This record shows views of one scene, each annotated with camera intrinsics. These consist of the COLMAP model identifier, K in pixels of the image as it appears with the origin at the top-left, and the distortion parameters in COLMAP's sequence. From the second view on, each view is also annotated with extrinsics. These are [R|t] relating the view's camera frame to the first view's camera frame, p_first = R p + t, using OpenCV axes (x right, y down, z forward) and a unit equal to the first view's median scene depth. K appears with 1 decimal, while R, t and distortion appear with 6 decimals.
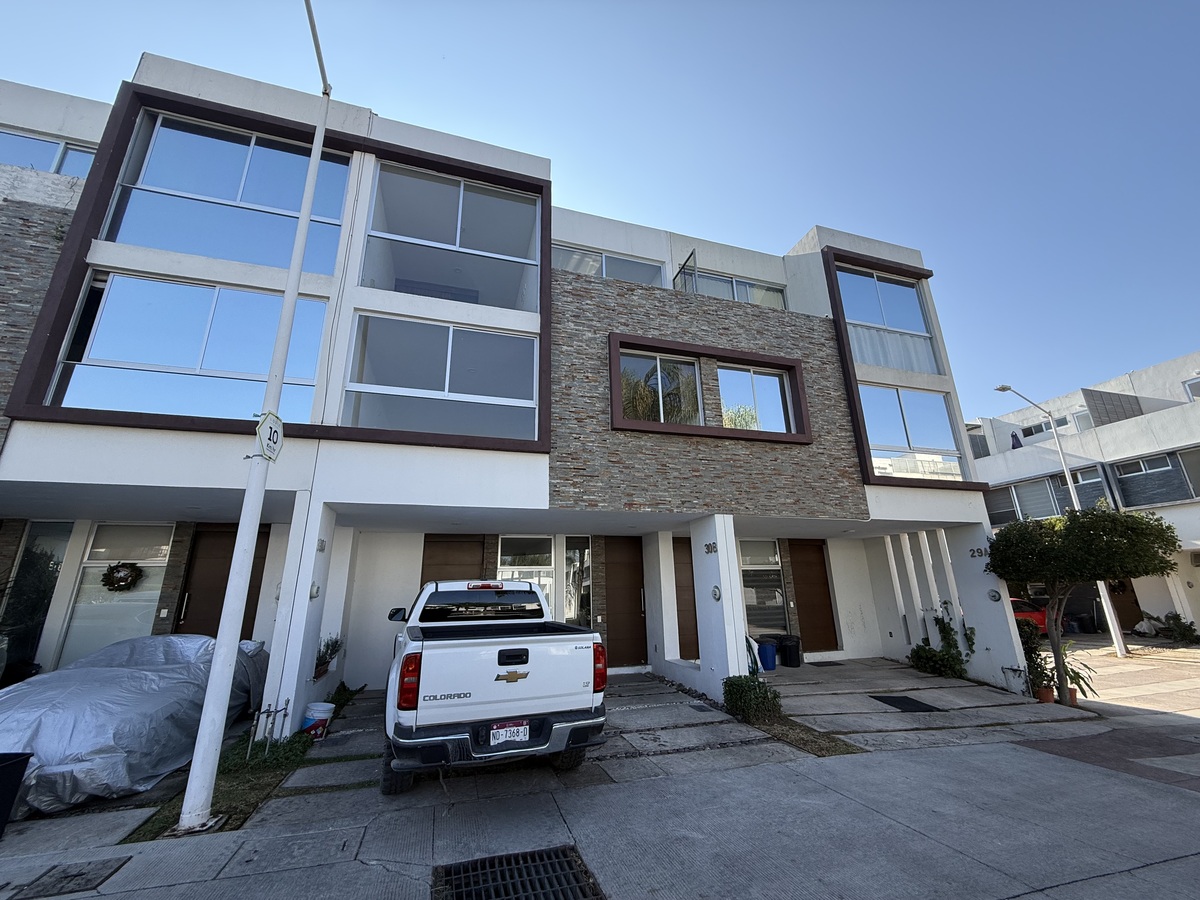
lens RADIAL K [[477.3, 0, 600.2], [0, 477.3, 451.1], [0, 0, 1]] dist [0.000234, -0.000868]
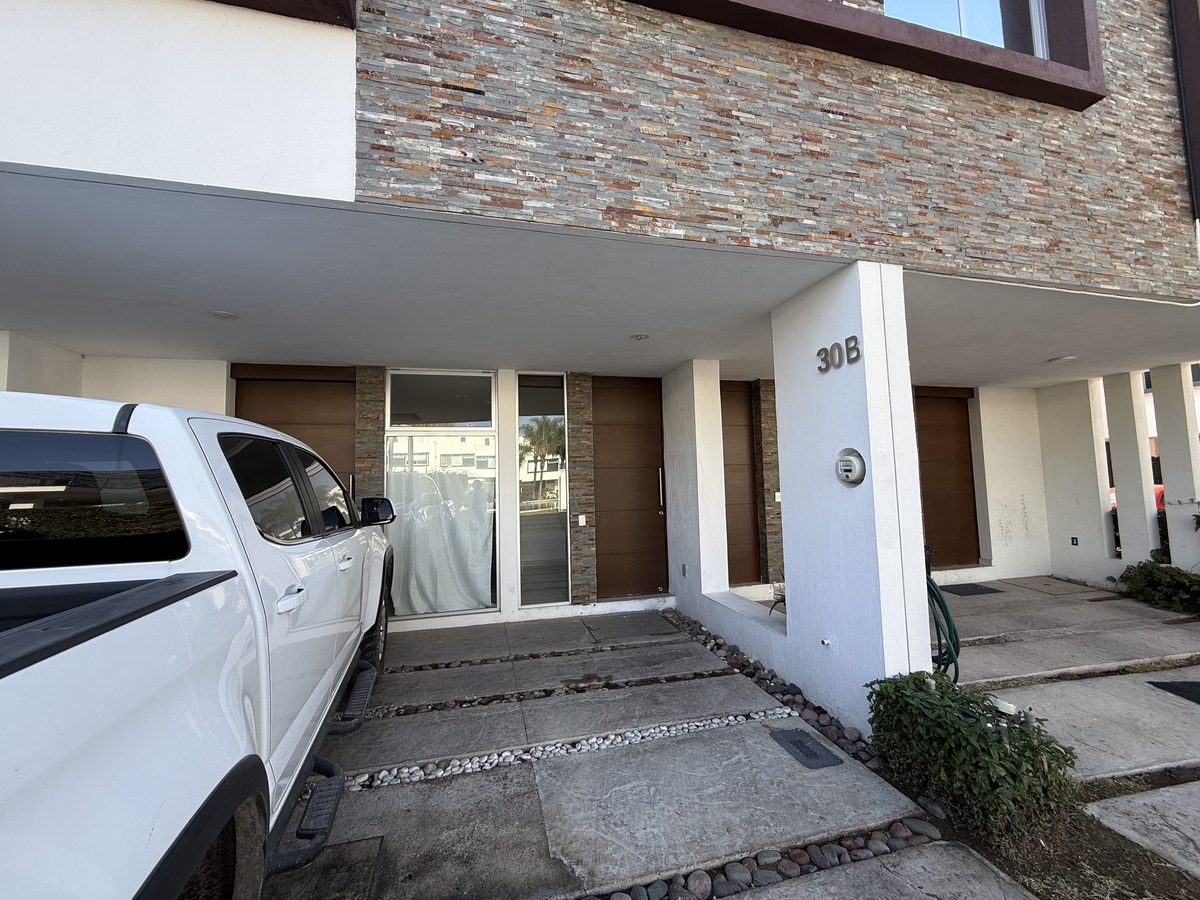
lens RADIAL K [[477.3, 0, 600.2], [0, 477.3, 451.1], [0, 0, 1]] dist [0.000234, -0.000868]
pose [[0.998896, -0.007072, -0.046441, 0.054991], [0.017035, 0.975845, 0.217801, 0.184715], [0.043779, -0.218351, 0.974888, 0.576516]]
